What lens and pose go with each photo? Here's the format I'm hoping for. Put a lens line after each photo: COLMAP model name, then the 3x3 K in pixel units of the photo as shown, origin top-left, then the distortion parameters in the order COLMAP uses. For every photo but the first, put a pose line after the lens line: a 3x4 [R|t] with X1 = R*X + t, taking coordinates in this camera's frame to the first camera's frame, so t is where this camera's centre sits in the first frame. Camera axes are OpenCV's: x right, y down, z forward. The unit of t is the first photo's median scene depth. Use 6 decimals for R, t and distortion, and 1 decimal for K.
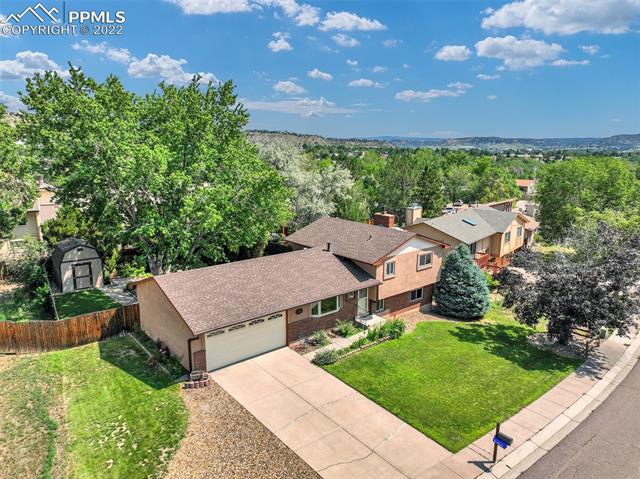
lens RADIAL K [[448.7, 0, 320.6], [0, 448.7, 234.6], [0, 0, 1]] dist [0.000052, 0.011462]
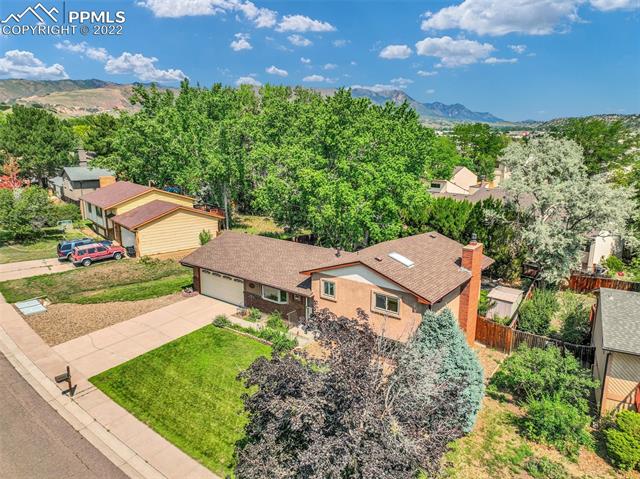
lens RADIAL K [[448.7, 0, 321.2], [0, 448.7, 240.5], [0, 0, 1]] dist [0.000052, 0.011462]
pose [[0.214332, 0.209374, -0.954057, 0.992000], [-0.195188, 0.966236, 0.168197, -0.162958], [0.957060, 0.150171, 0.247963, 0.774298]]
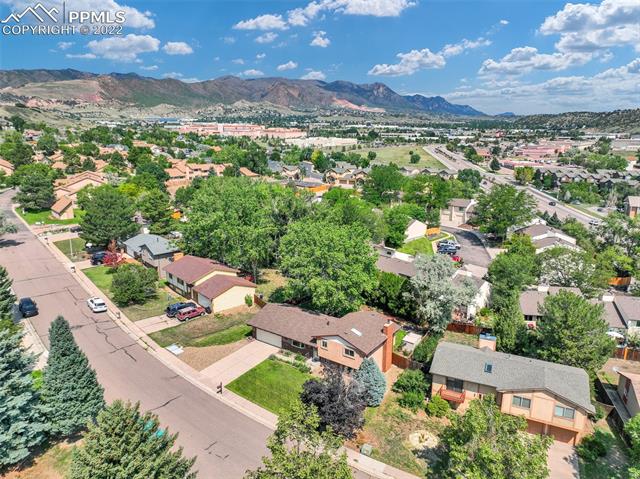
lens RADIAL K [[448.7, 0, 321.9], [0, 448.7, 242.1], [0, 0, 1]] dist [0.000052, 0.011462]
pose [[0.255051, 0.229542, -0.939287, 1.959171], [-0.198870, 0.963099, 0.181361, -0.734997], [0.946256, 0.140539, 0.291288, 0.357215]]
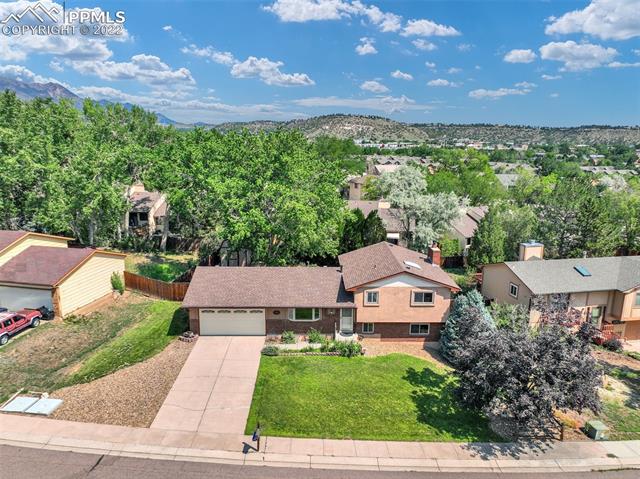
lens RADIAL K [[448.7, 0, 323.1], [0, 448.7, 238.5], [0, 0, 1]] dist [0.000052, 0.011462]
pose [[0.778720, 0.134974, -0.612681, 0.740850], [-0.129180, 0.990153, 0.053943, -0.115371], [0.613928, 0.037139, 0.788488, 0.044261]]
